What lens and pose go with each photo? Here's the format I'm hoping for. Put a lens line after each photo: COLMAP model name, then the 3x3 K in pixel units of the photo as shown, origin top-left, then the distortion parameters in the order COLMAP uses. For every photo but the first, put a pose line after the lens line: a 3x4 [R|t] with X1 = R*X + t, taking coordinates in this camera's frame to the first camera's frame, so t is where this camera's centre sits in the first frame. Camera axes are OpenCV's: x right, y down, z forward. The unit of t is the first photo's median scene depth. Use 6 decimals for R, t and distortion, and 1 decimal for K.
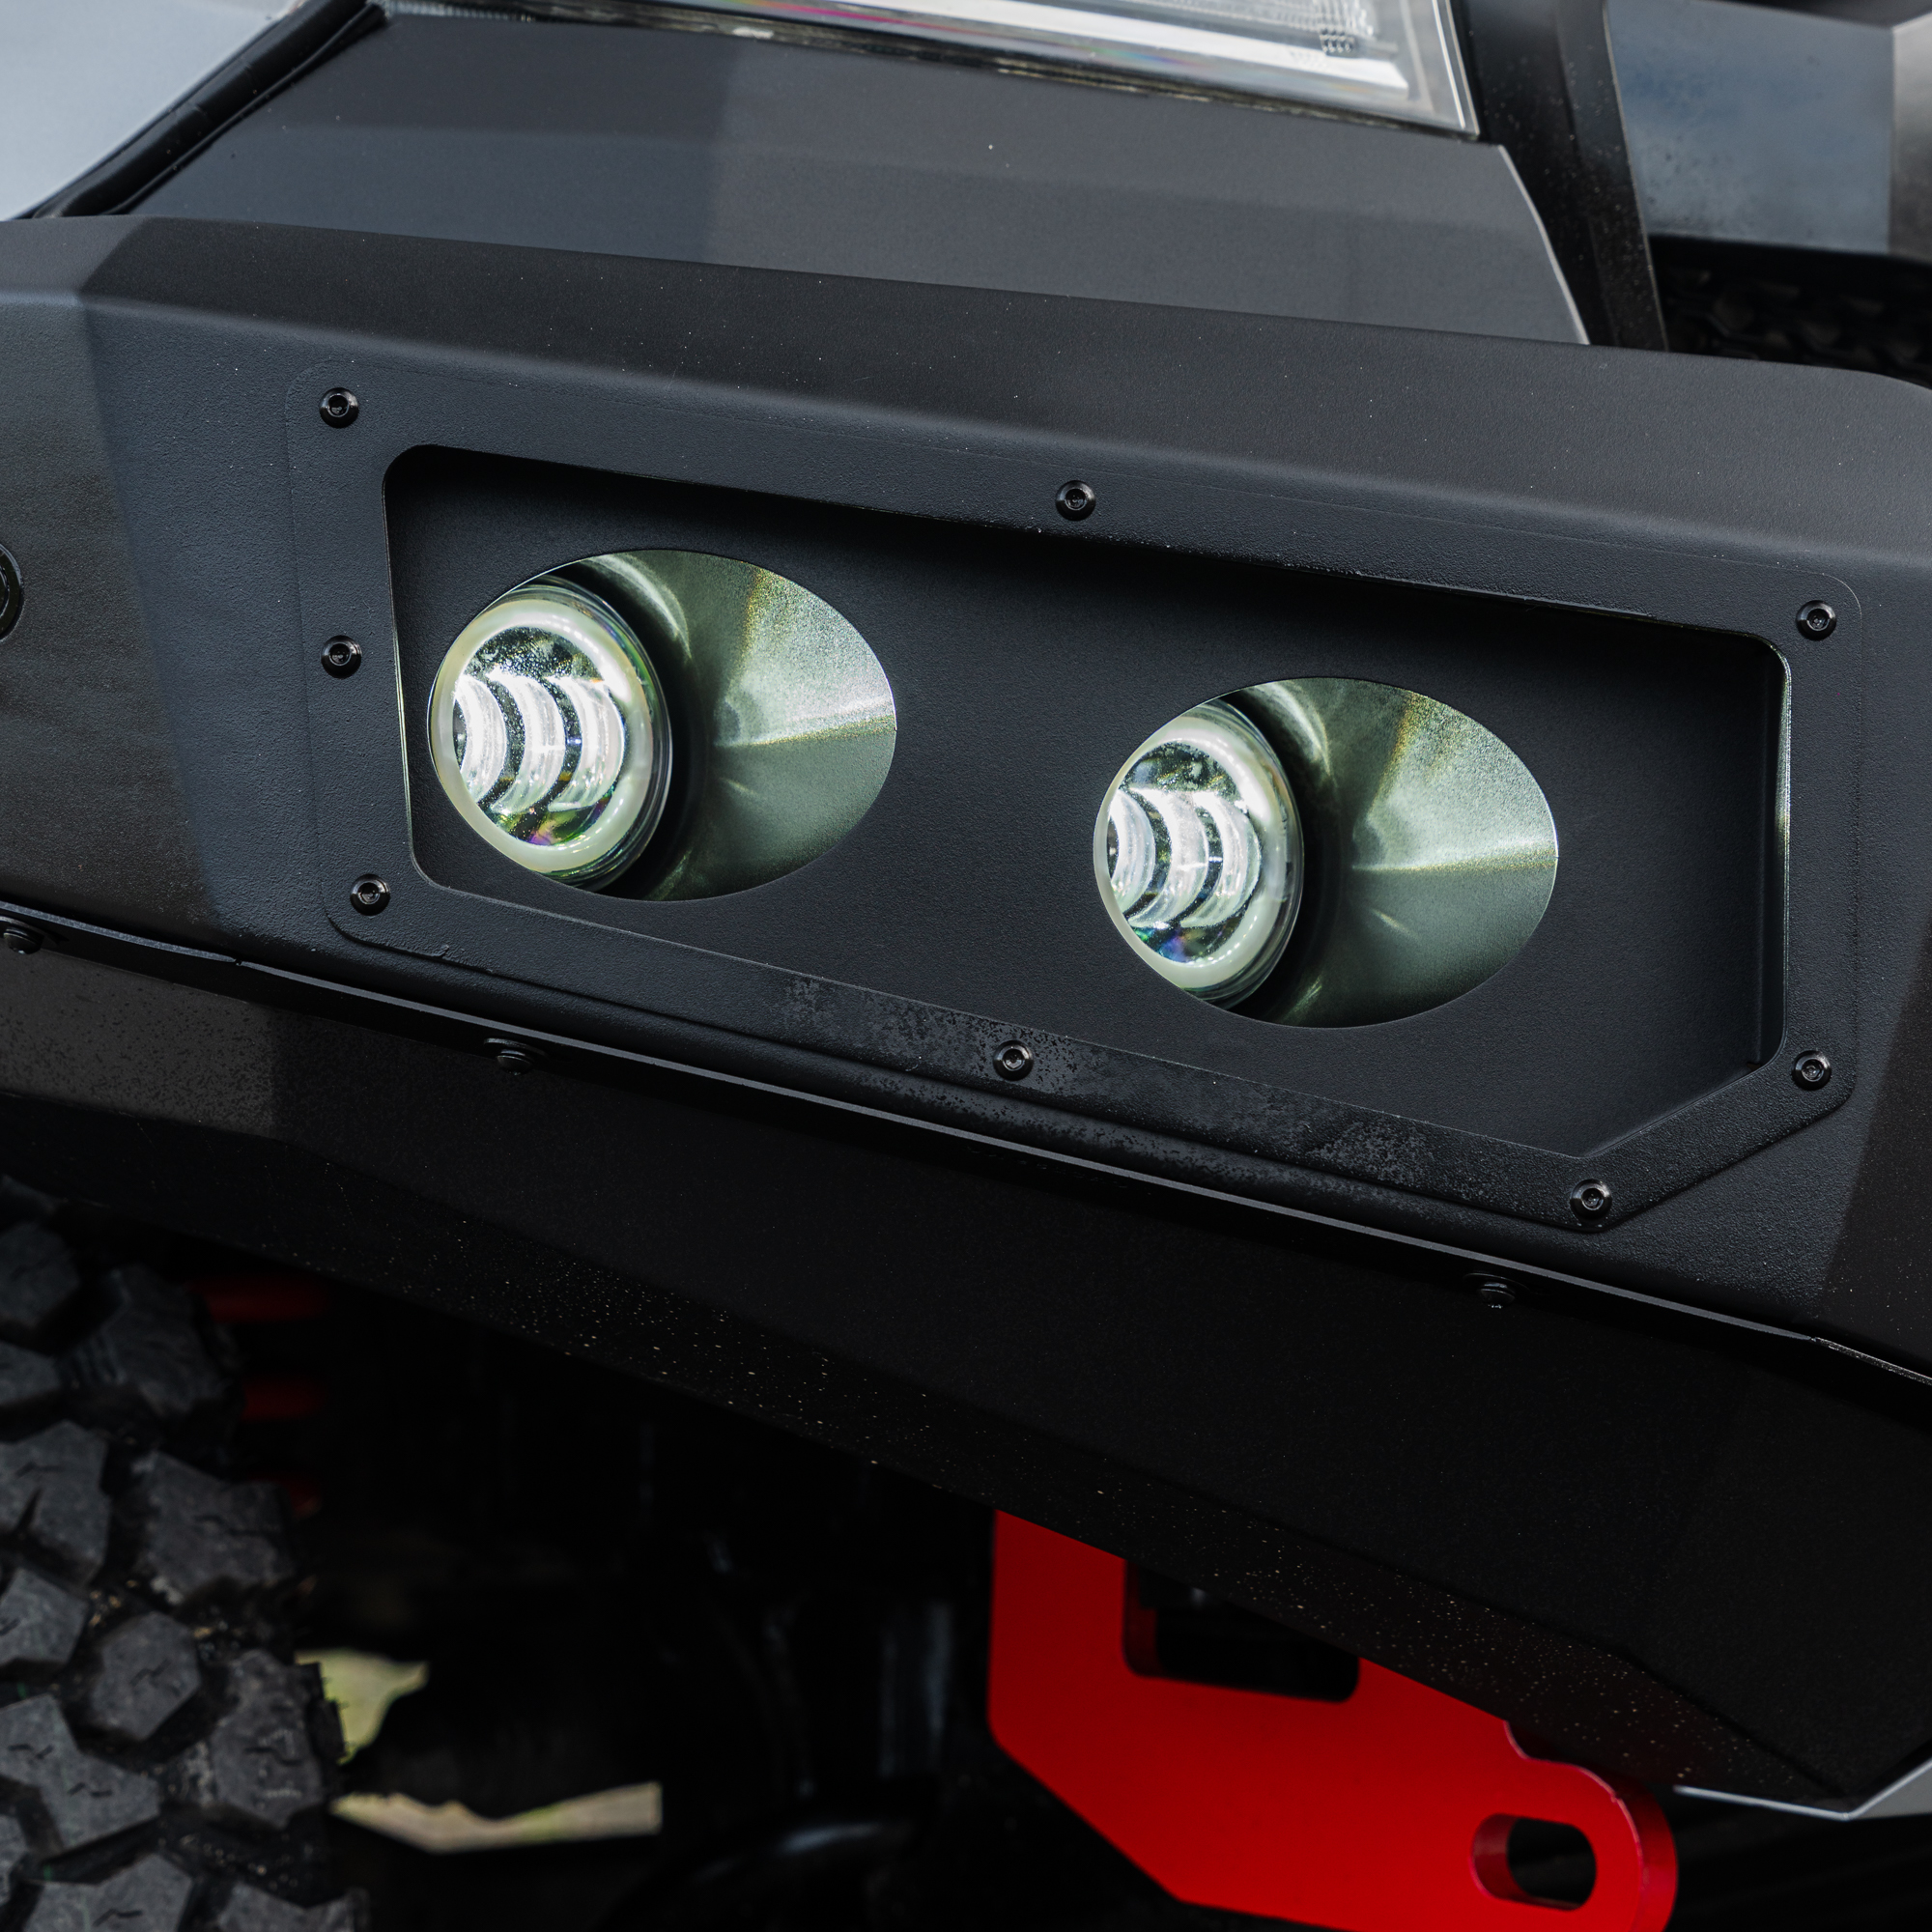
lens RADIAL K [[5537.6, 0, 1082.5], [0, 5537.6, 1084.4], [0, 0, 1]] dist [-0.051233, 1.855236]
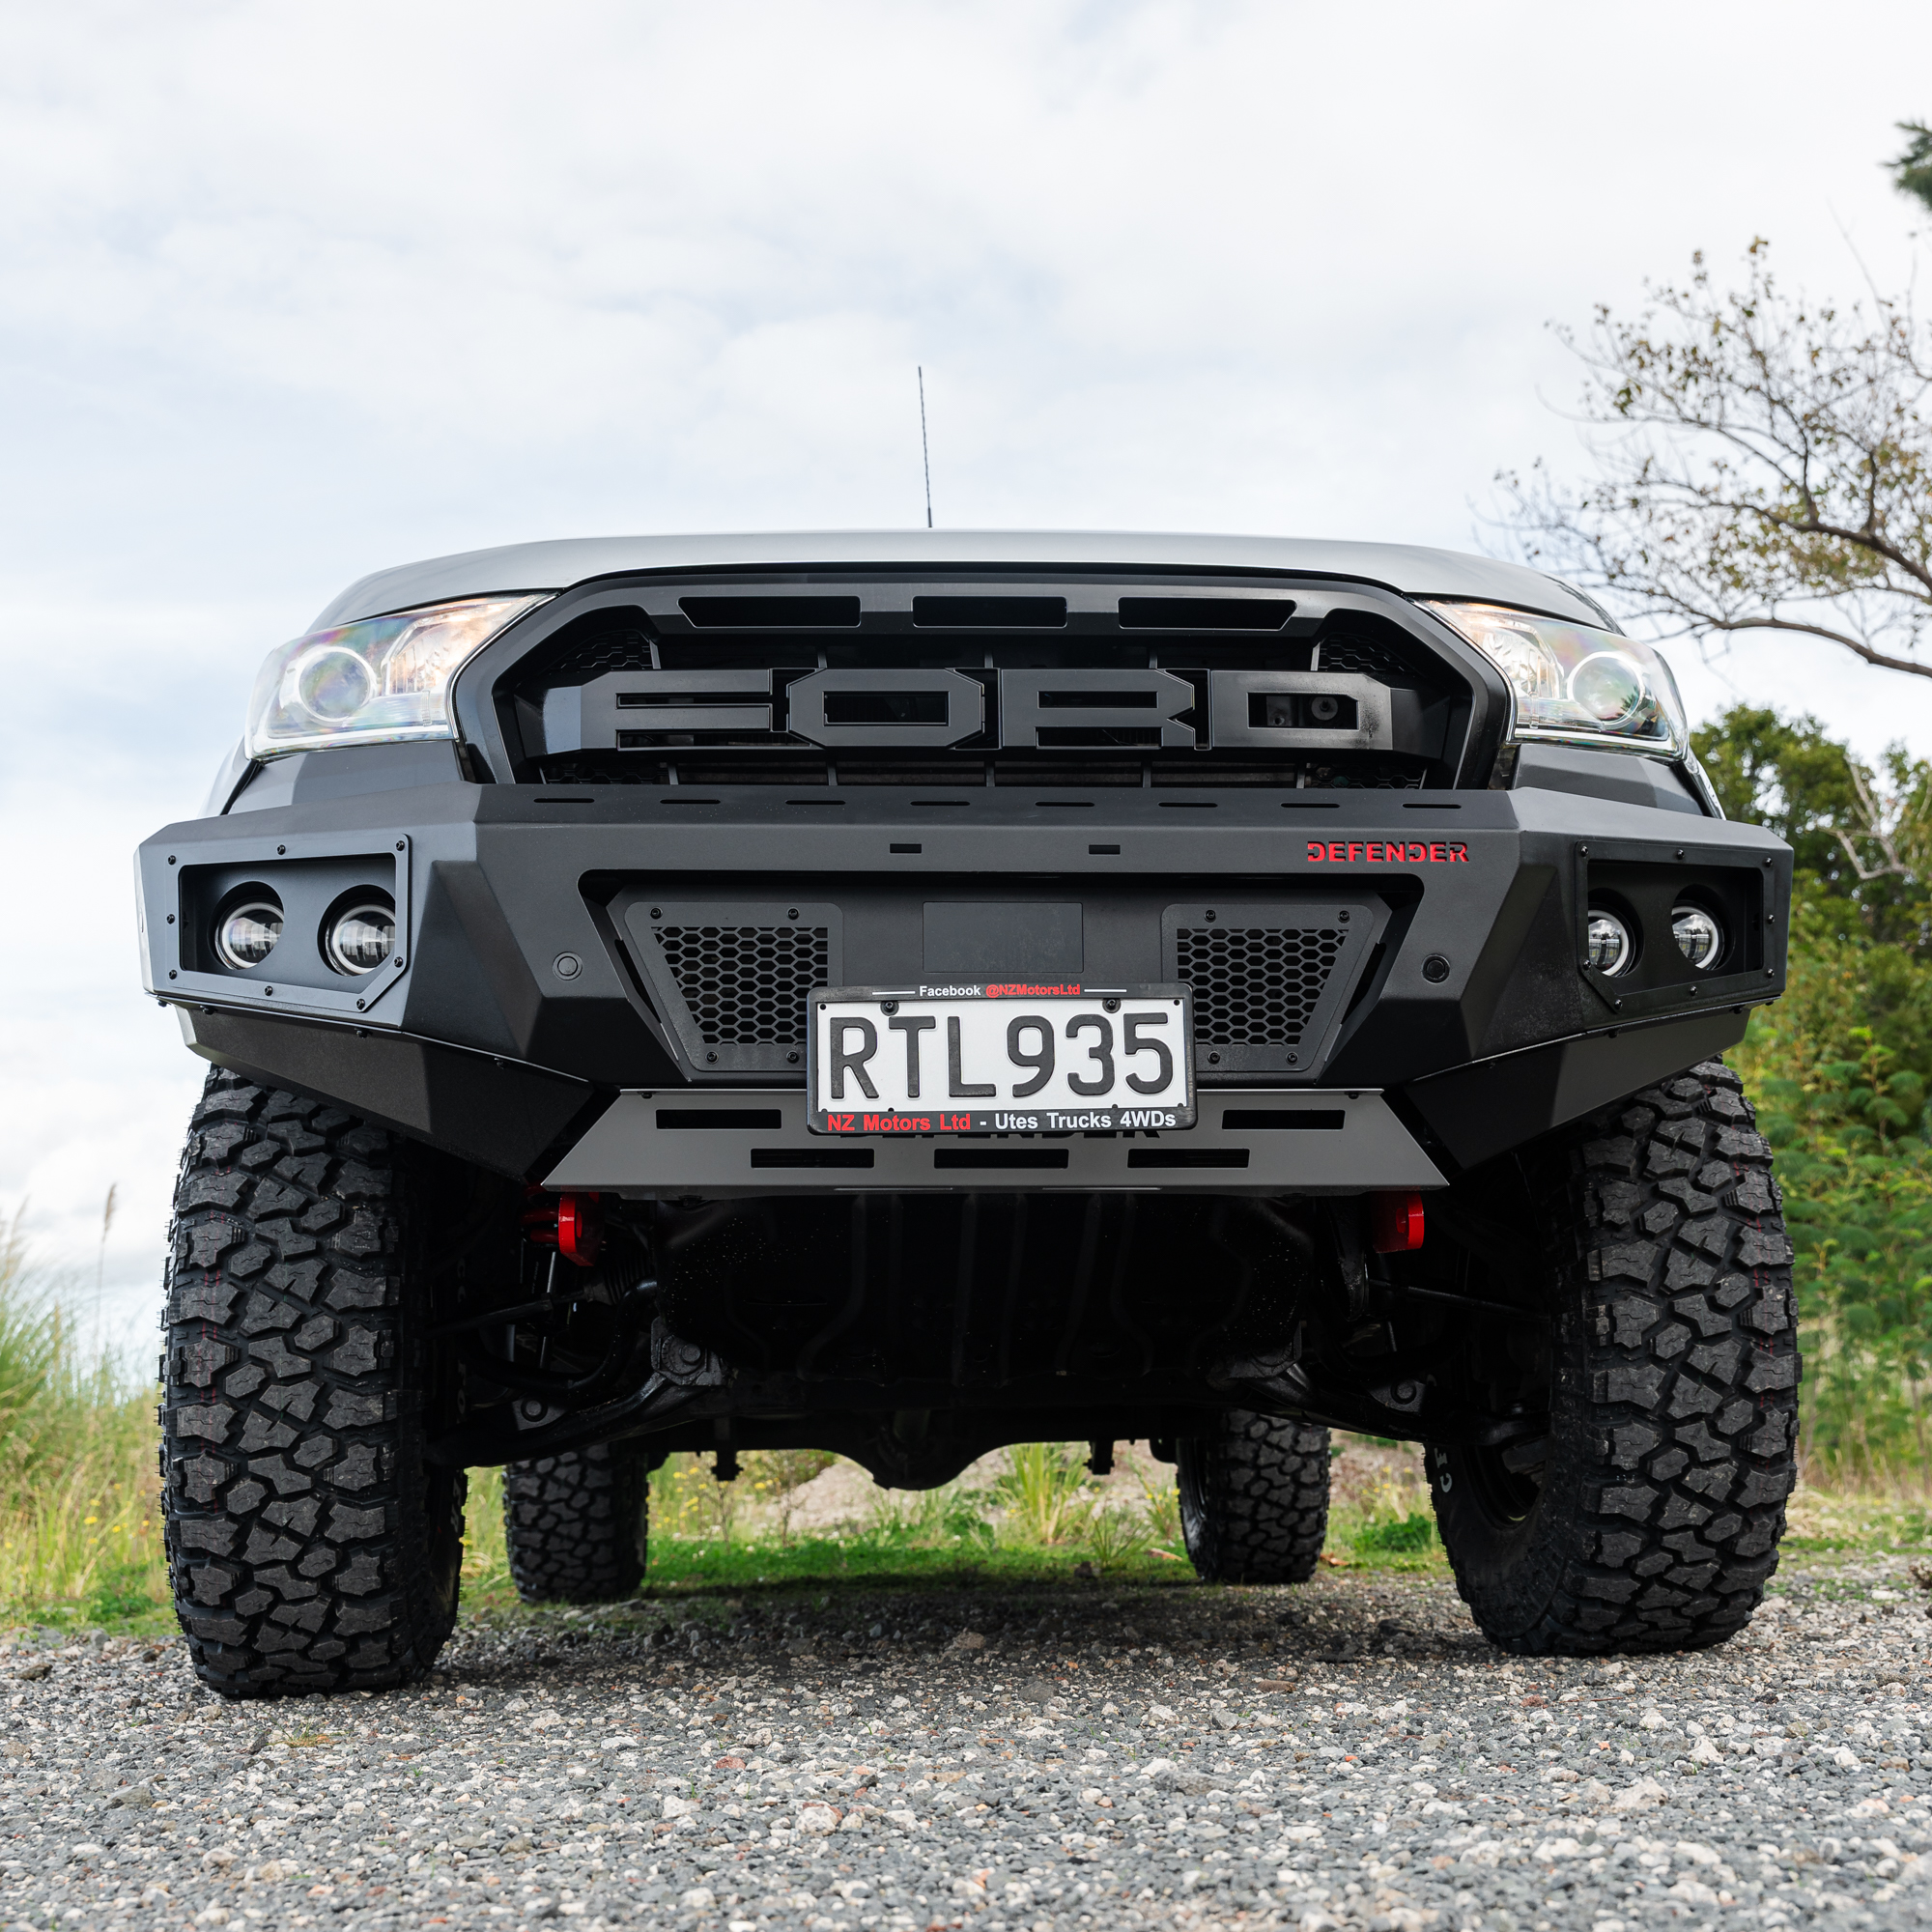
lens RADIAL K [[2742.8, 0, 1040.9], [0, 2742.8, 1047.1], [0, 0, 1]] dist [-0.013628, 0.033196]
pose [[0.773316, -0.138556, -0.618695, 1.394277], [0.045132, 0.985383, -0.164264, 0.328313], [0.632412, 0.099106, 0.768266, -0.122726]]
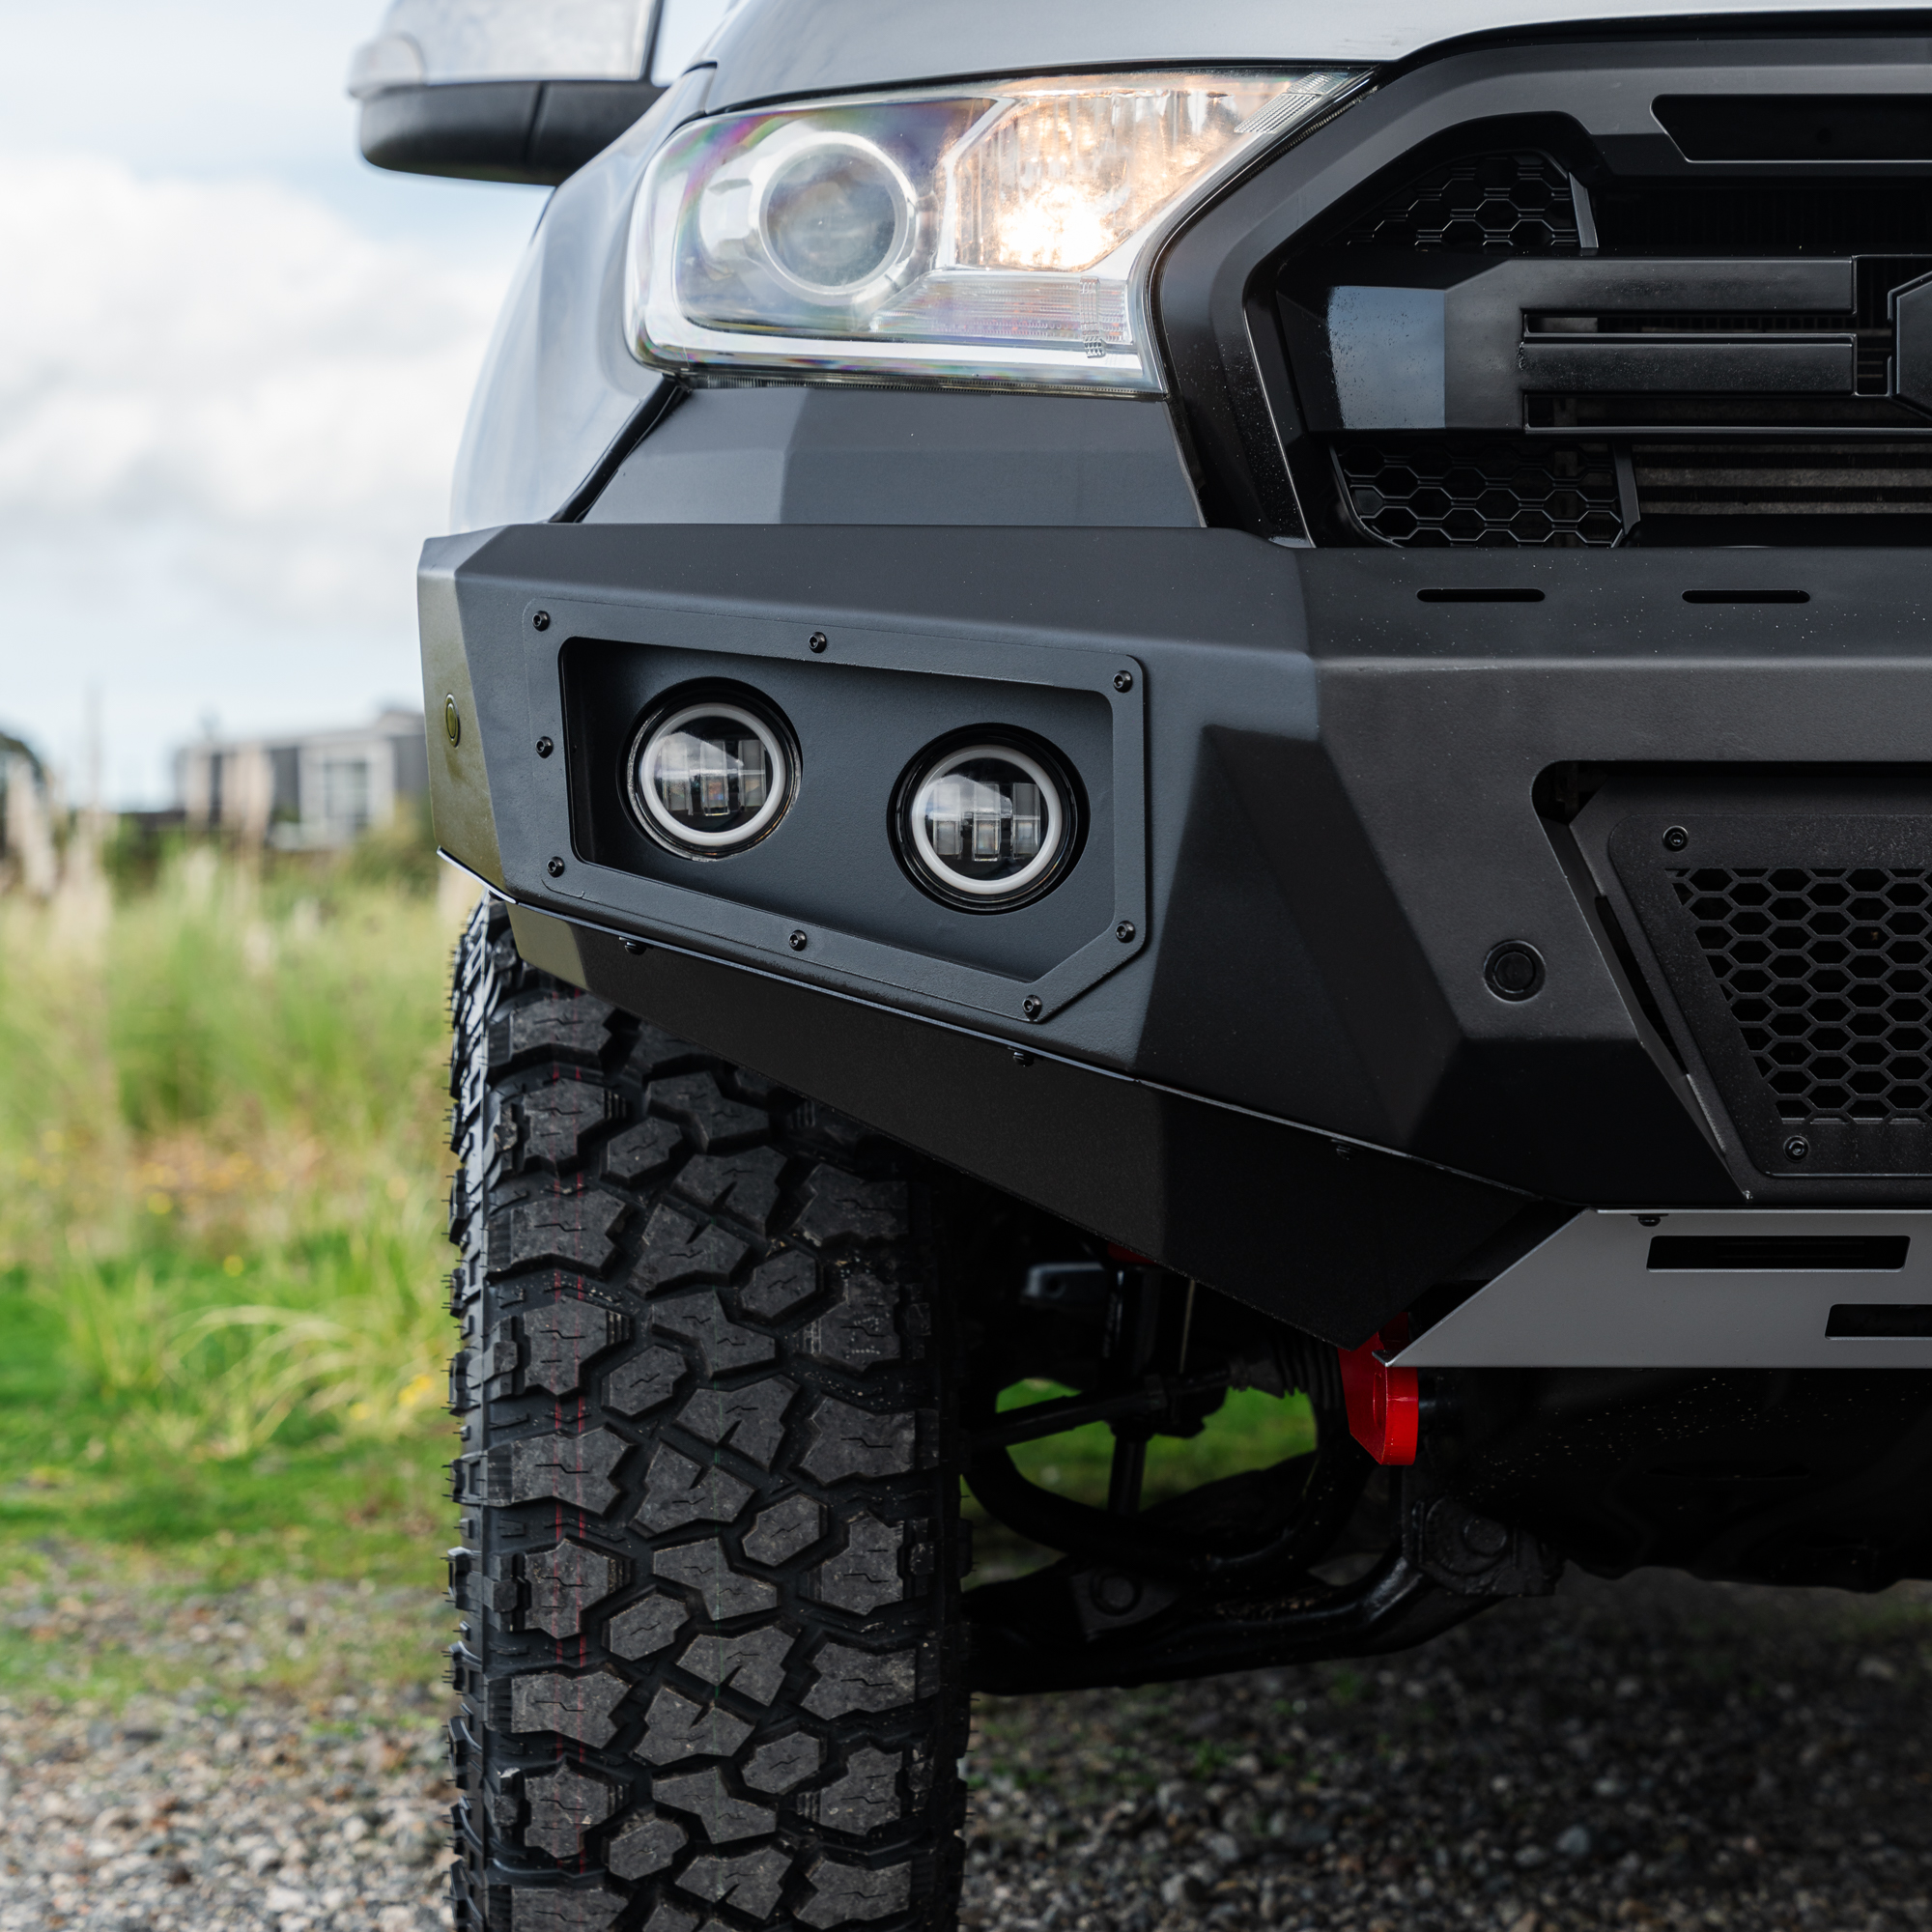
lens RADIAL K [[5109.9, 0, 966.0], [0, 5109.9, 966.0], [0, 0, 1]] dist [0.019002, 0.805150]
pose [[0.748127, -0.029426, -0.662902, 1.028723], [0.032721, 0.999437, -0.007437, 0.016615], [0.662748, -0.016127, 0.748669, -0.230996]]
